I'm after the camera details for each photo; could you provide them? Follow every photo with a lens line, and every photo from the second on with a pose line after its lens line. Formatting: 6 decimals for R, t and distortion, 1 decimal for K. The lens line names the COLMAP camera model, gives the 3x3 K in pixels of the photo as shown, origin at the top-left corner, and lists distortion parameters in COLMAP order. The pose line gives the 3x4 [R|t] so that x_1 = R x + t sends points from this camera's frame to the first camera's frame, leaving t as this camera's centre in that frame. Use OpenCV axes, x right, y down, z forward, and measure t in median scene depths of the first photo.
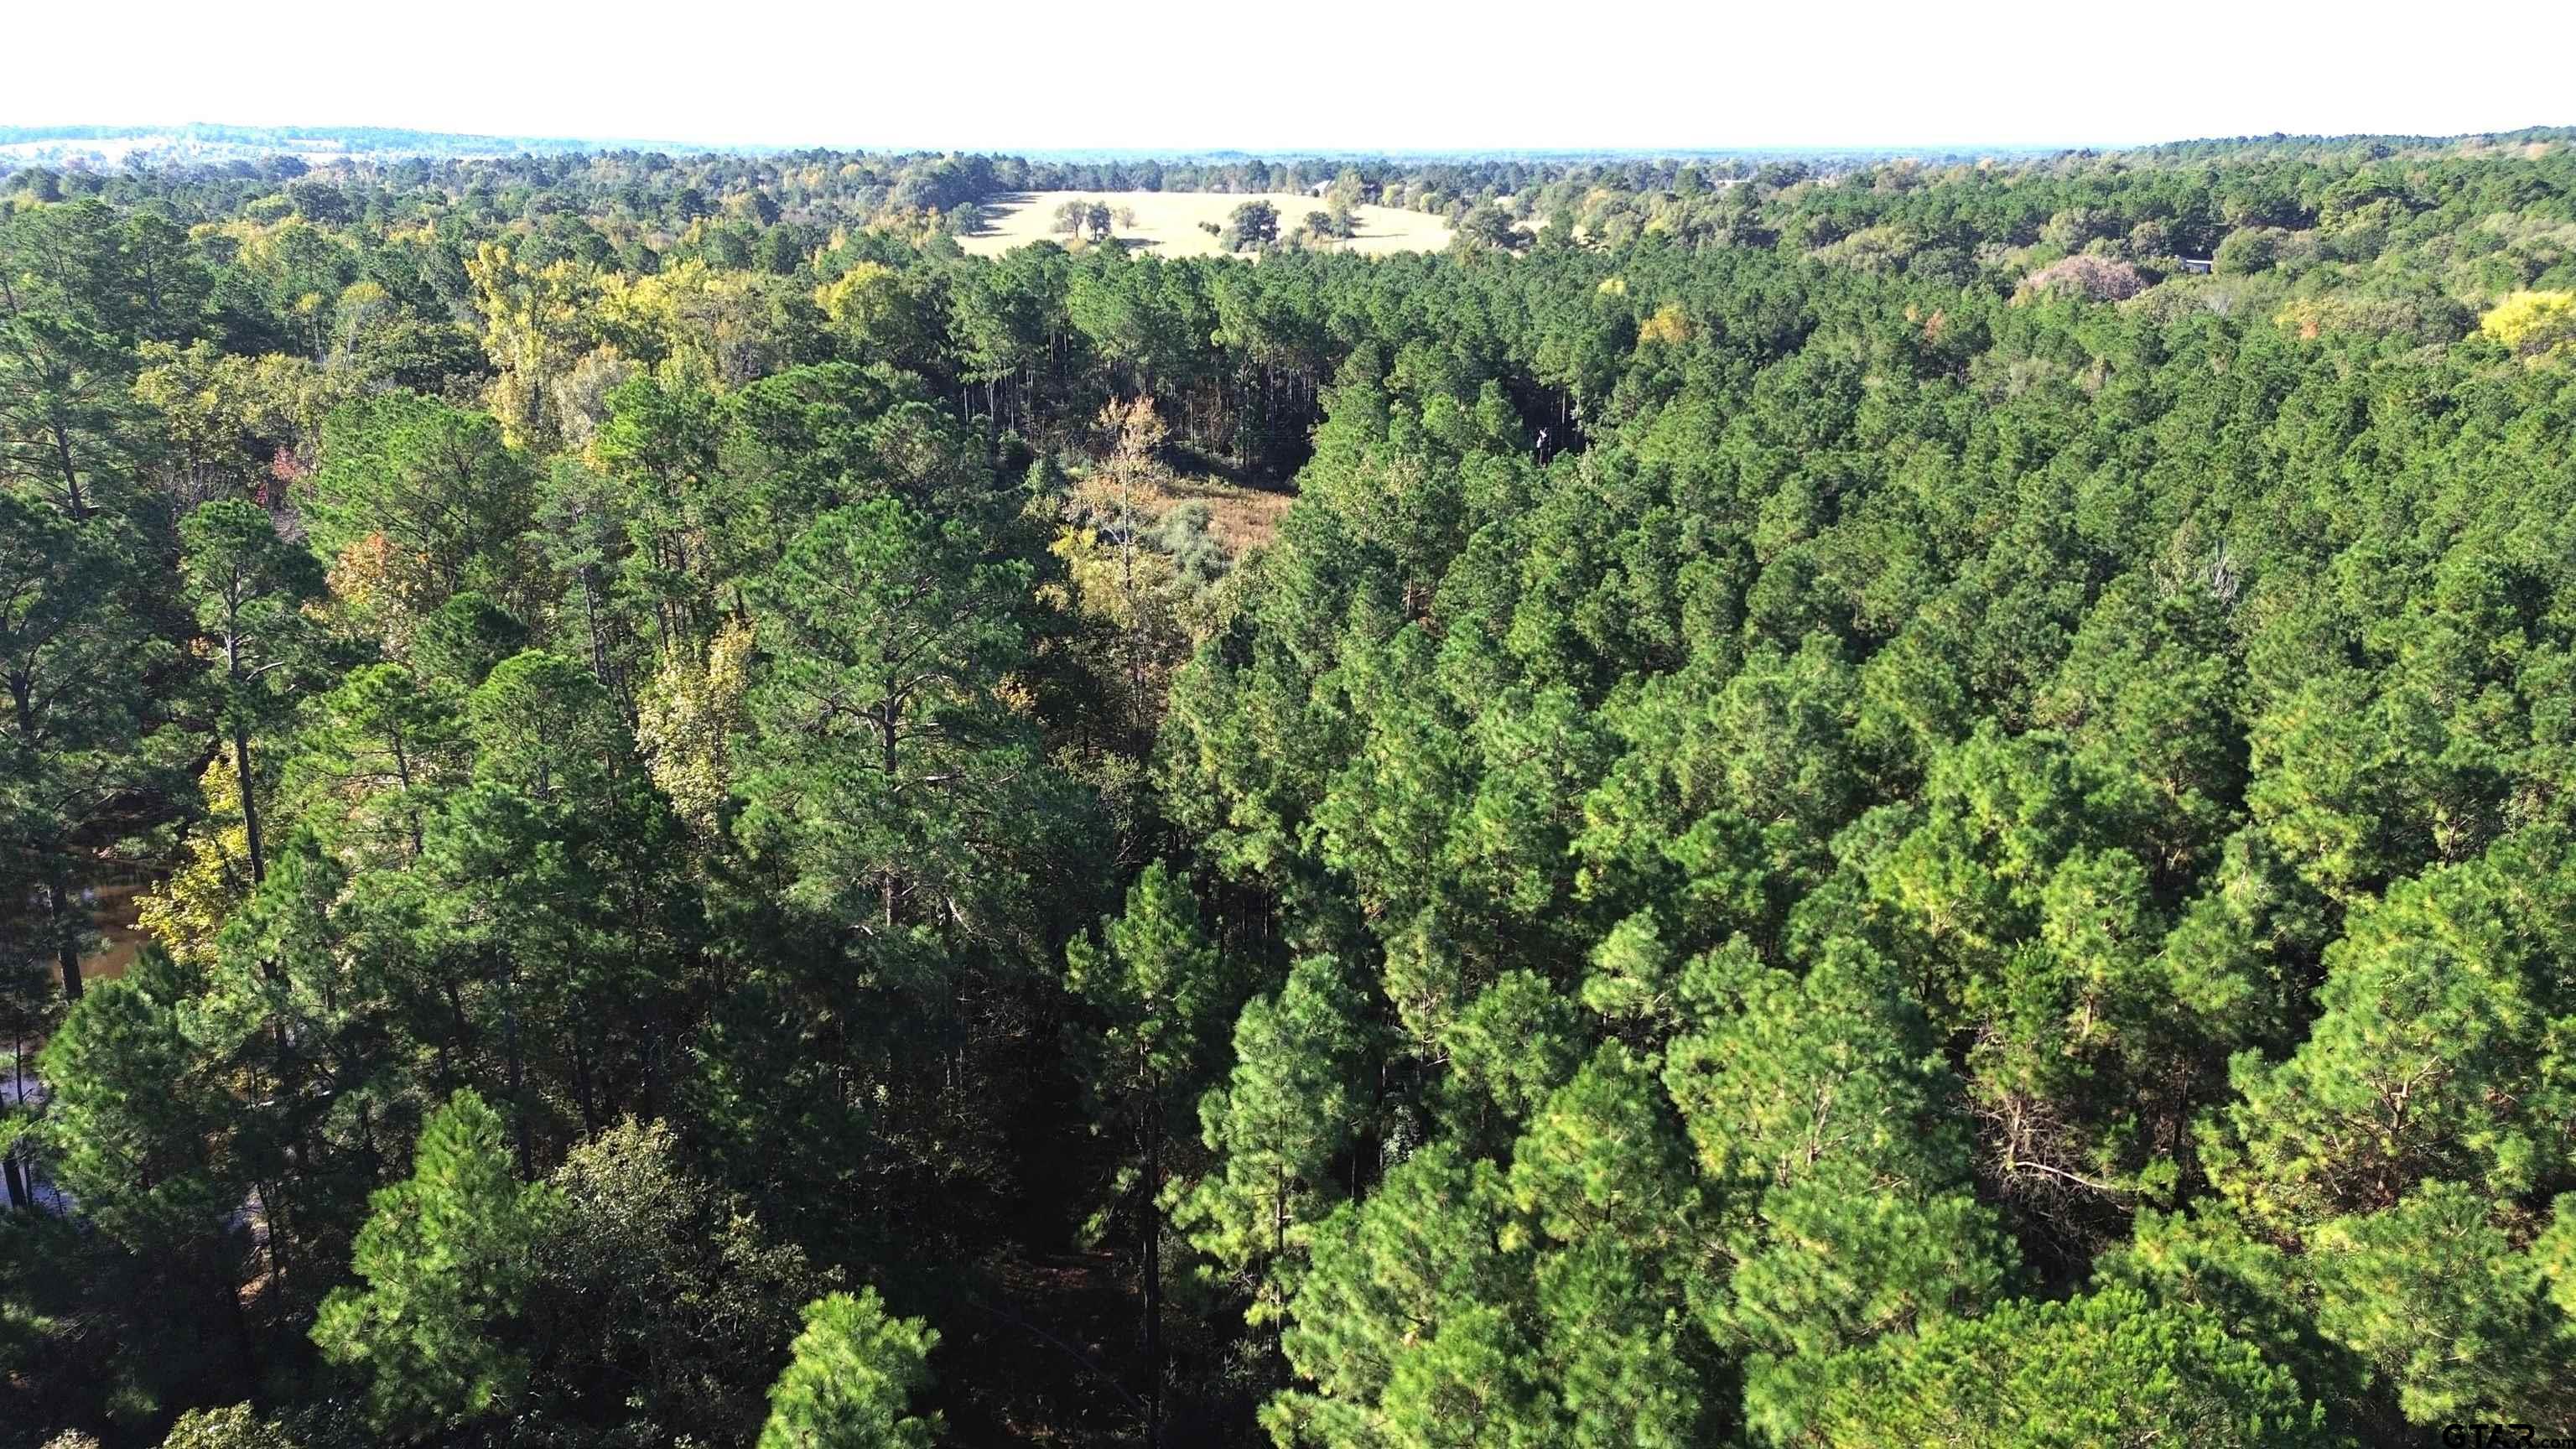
lens RADIAL K [[1809.4, 0, 1291.2], [0, 1809.4, 732.0], [0, 0, 1]] dist [0.127551, -0.195753]
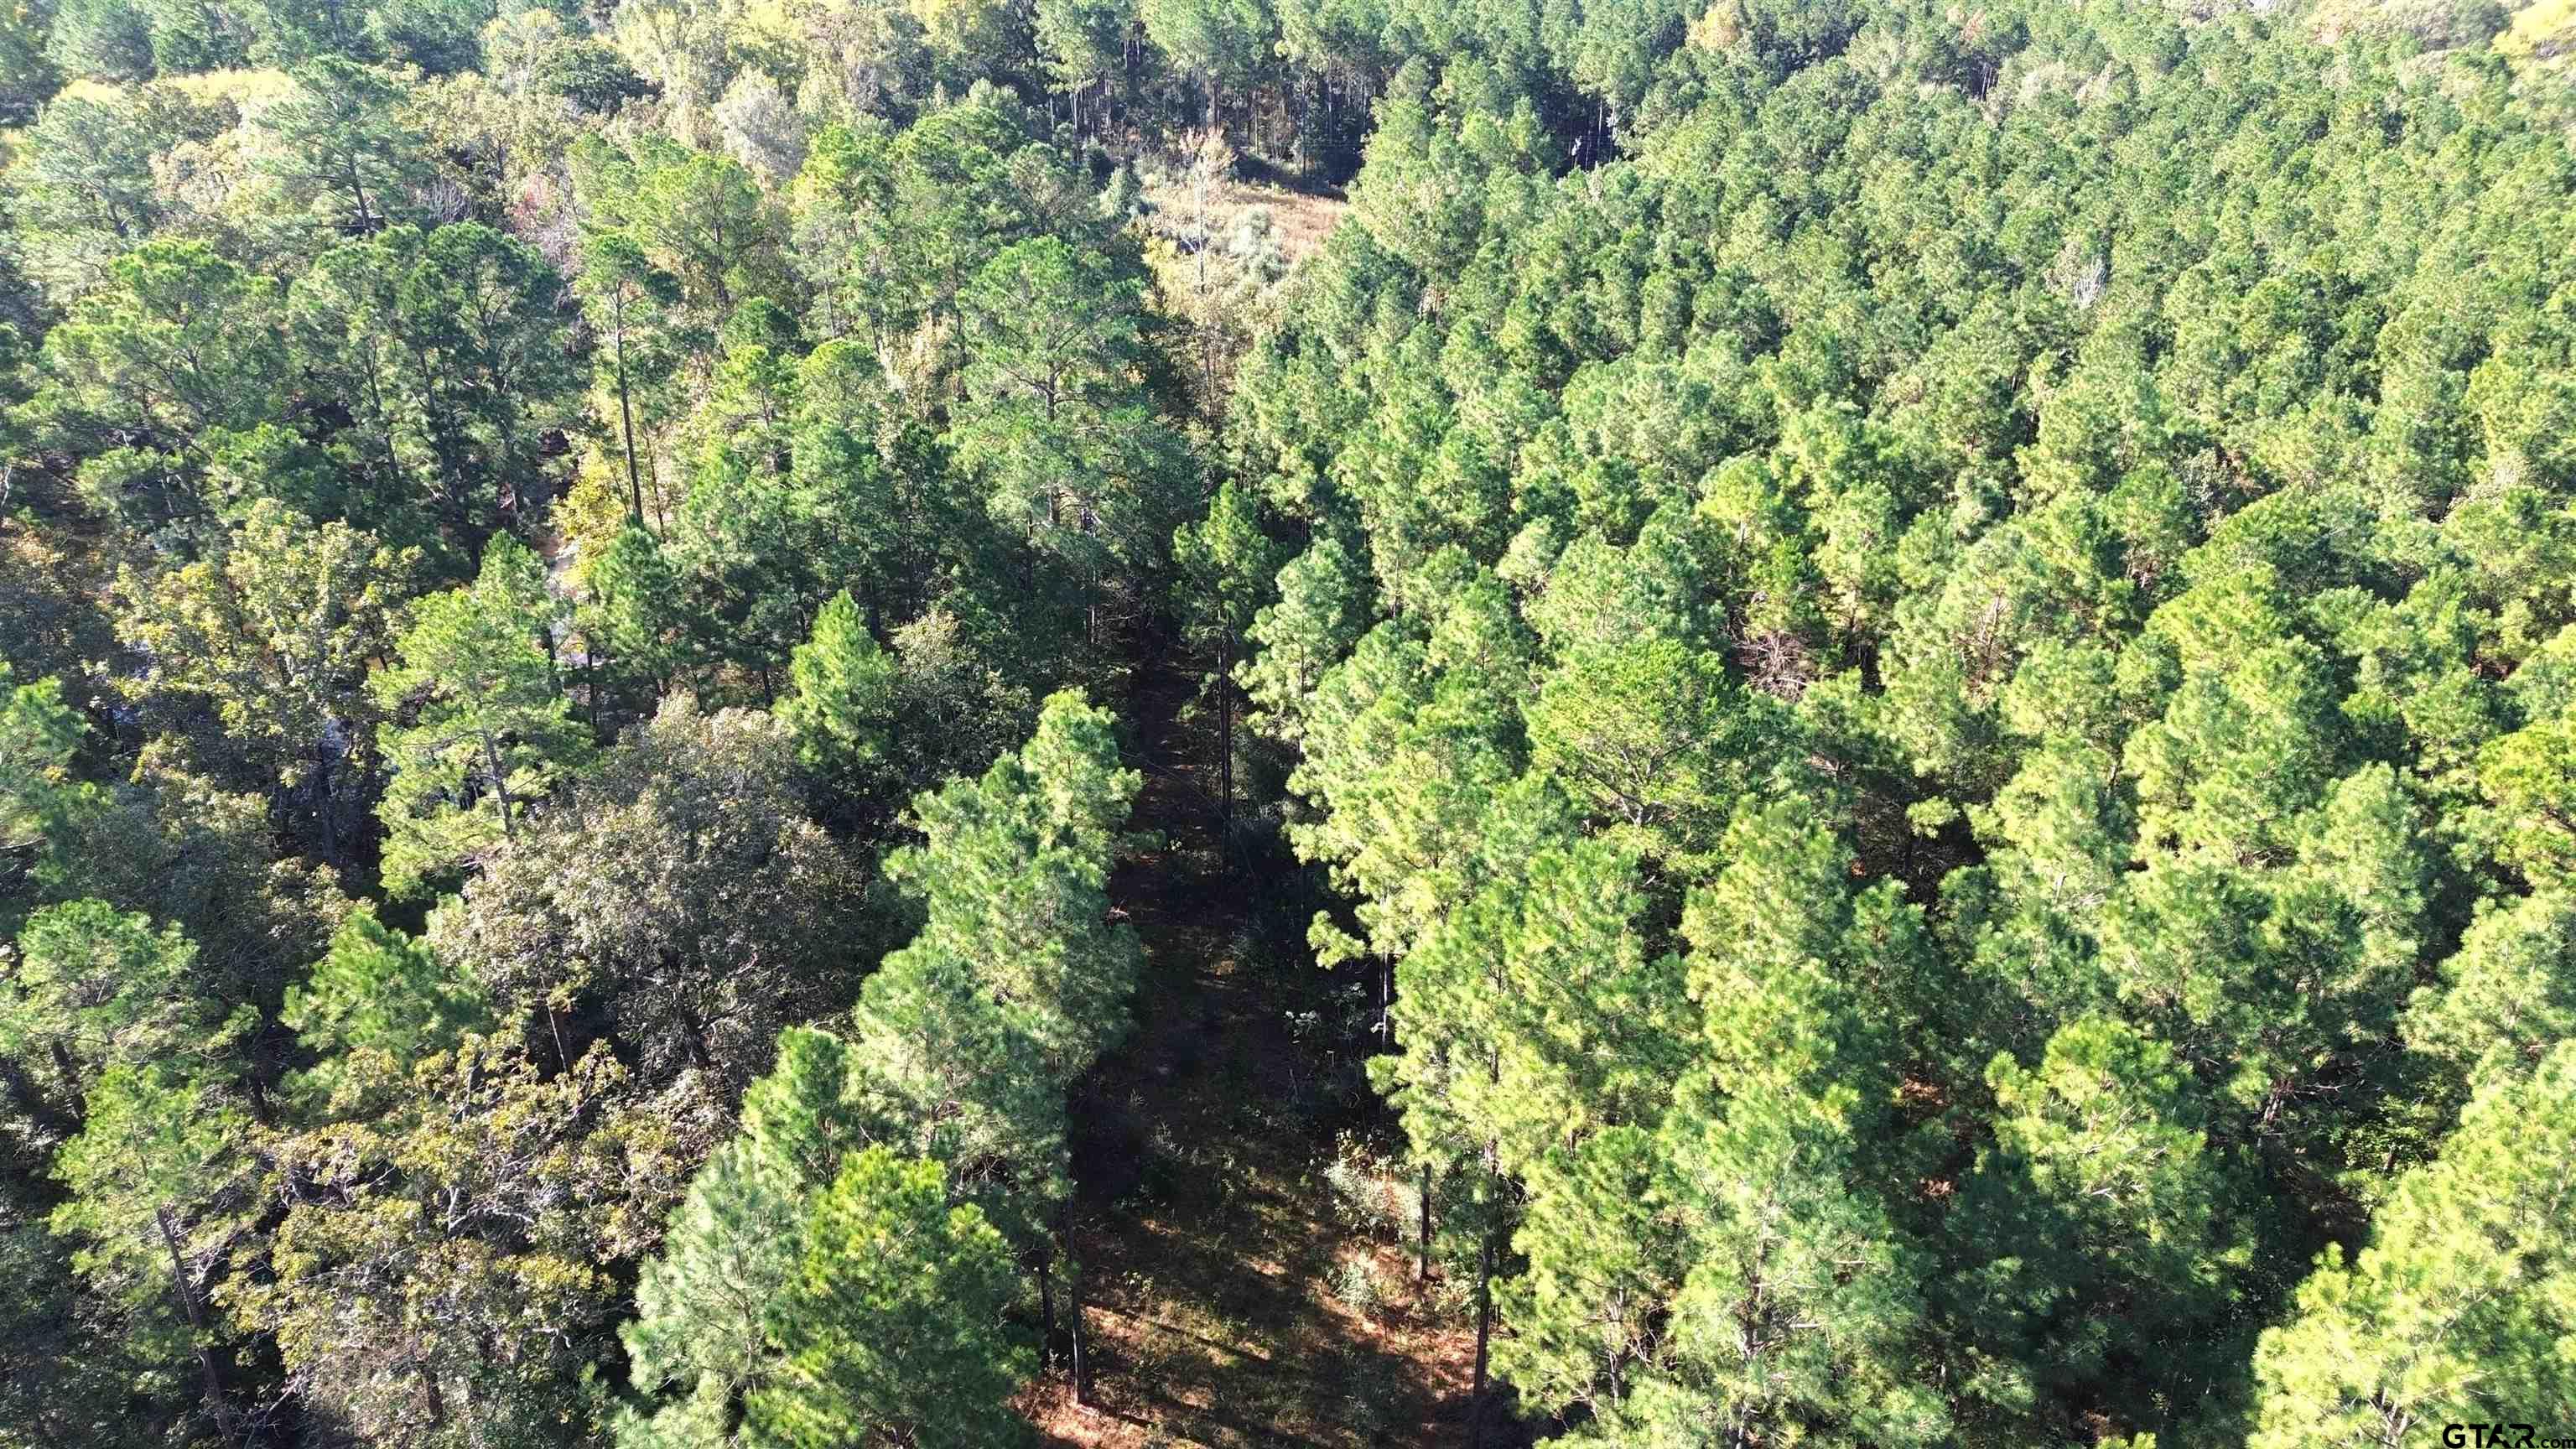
lens RADIAL K [[1809.4, 0, 1291.2], [0, 1809.4, 732.0], [0, 0, 1]] dist [0.127551, -0.195753]
pose [[0.999319, 0.013885, -0.034201, 0.020020], [-0.008138, 0.986632, 0.162759, 0.016234], [0.036004, -0.162370, 0.986073, -0.318947]]
